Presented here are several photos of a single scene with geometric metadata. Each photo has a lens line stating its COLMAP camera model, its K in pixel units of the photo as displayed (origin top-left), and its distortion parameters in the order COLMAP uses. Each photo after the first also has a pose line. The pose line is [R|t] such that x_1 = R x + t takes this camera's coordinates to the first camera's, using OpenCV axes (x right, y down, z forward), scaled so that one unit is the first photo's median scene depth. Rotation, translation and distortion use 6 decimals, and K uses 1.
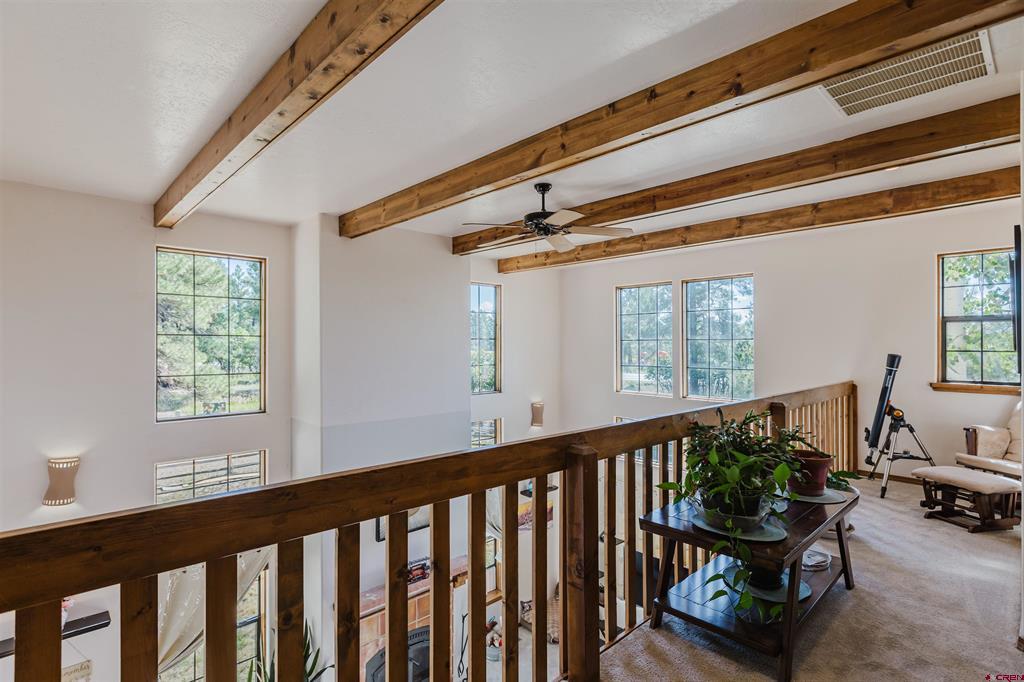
lens RADIAL K [[496.4, 0, 506.8], [0, 496.4, 343.0], [0, 0, 1]] dist [-0.006225, -0.000056]
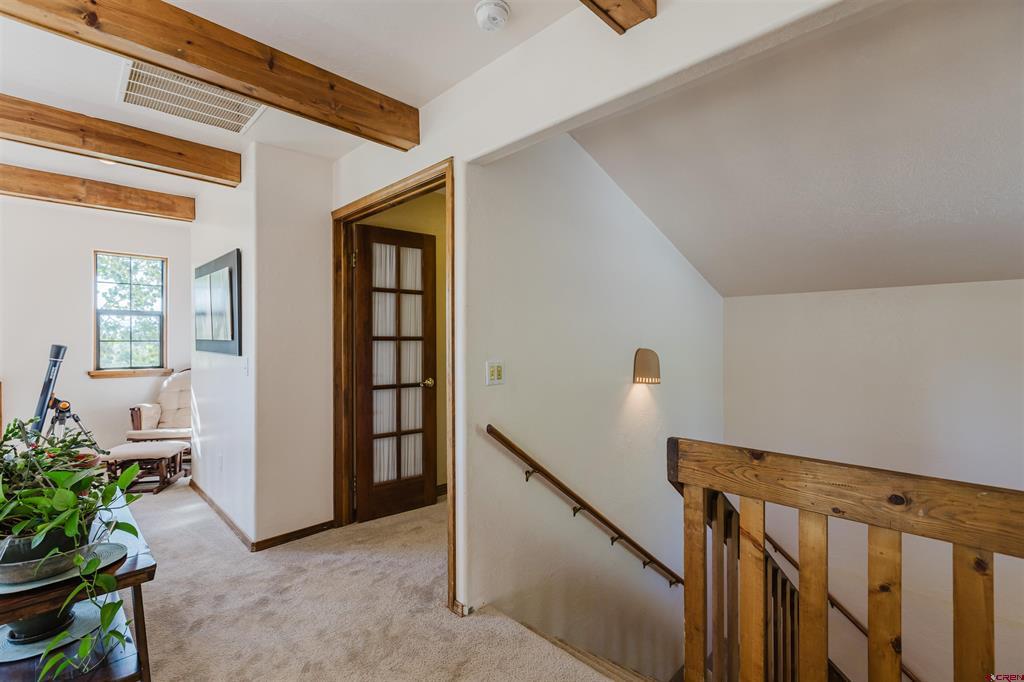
lens RADIAL K [[448.5, 0, 504.9], [0, 448.5, 339.4], [0, 0, 1]] dist [0.004978, 0.000692]
pose [[-0.013147, -0.005104, 0.999901, -0.139528], [-0.007832, 0.999957, 0.005001, 0.000909], [-0.999883, -0.007766, -0.013186, 0.164815]]
